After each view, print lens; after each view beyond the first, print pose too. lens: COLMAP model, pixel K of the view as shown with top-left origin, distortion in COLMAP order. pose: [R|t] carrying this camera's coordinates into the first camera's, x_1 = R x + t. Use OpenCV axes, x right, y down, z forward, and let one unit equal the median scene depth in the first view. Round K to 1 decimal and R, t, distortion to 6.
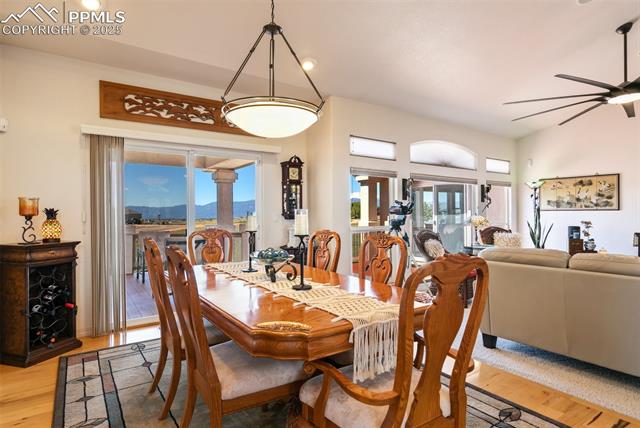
lens RADIAL K [[357.0, 0, 320.7], [0, 357.0, 214.7], [0, 0, 1]] dist [-0.000273, -0.000005]
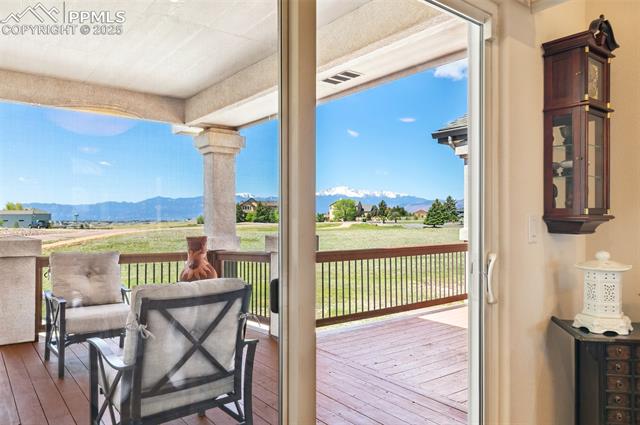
lens RADIAL K [[458.9, 0, 320.9], [0, 458.9, 214.5], [0, 0, 1]] dist [-0.026883, 0.001731]
pose [[0.997437, 0.001044, 0.071536, -0.170141], [-0.000931, 0.999998, -0.001612, -0.001385], [-0.071537, 0.001541, 0.997437, 0.327903]]
